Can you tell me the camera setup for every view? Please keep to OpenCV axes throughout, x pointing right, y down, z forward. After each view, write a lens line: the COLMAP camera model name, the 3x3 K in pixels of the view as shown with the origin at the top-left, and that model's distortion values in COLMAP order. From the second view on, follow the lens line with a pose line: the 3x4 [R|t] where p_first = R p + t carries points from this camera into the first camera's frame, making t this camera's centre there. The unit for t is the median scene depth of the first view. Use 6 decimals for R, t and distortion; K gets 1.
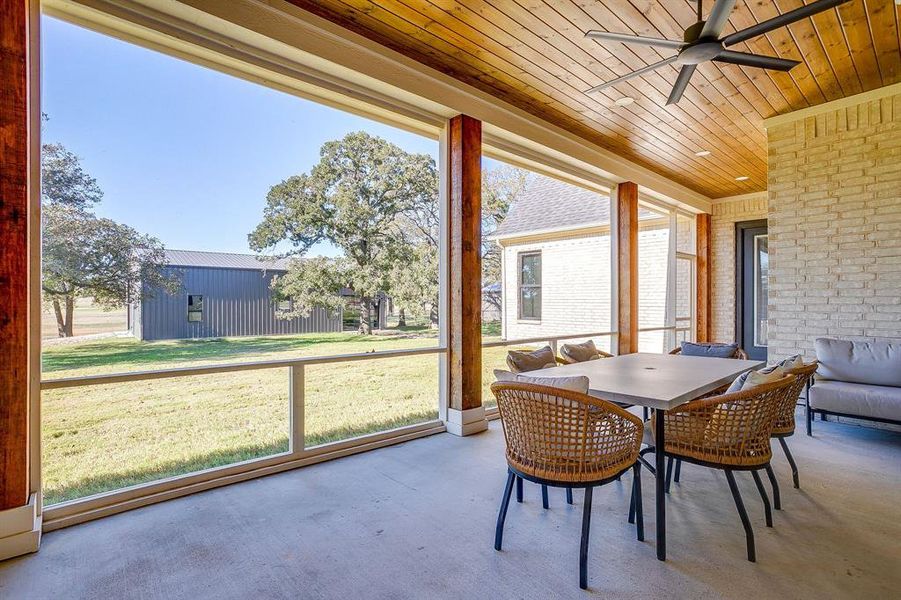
lens RADIAL K [[438.2, 0, 448.9], [0, 438.2, 305.0], [0, 0, 1]] dist [-0.014978, 0.003149]
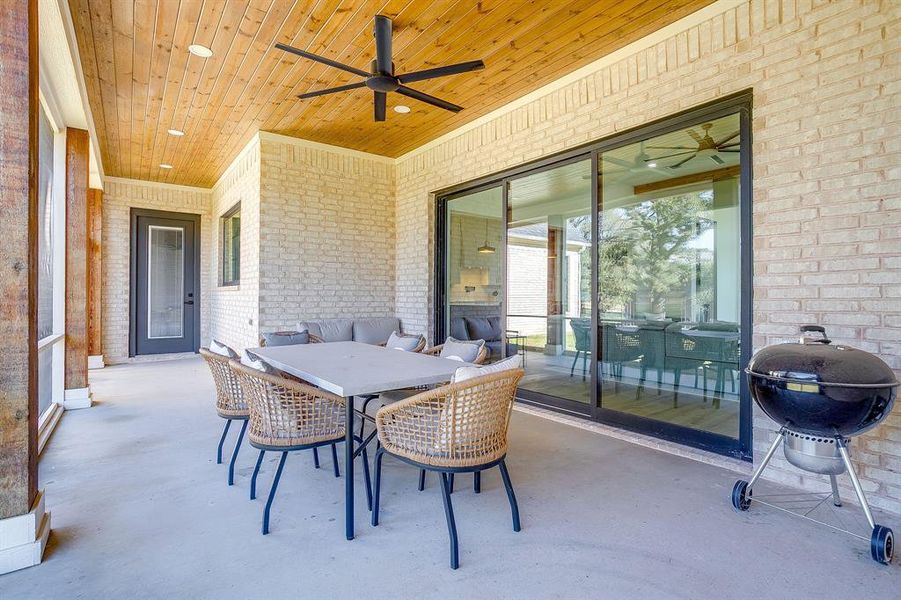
lens RADIAL K [[438.2, 0, 450.2], [0, 438.2, 292.4], [0, 0, 1]] dist [-0.014978, 0.003149]
pose [[0.090853, 0.005999, 0.995846, -0.365520], [0.003114, 0.999975, -0.006308, -0.001295], [-0.995859, 0.003675, 0.090833, 0.431239]]
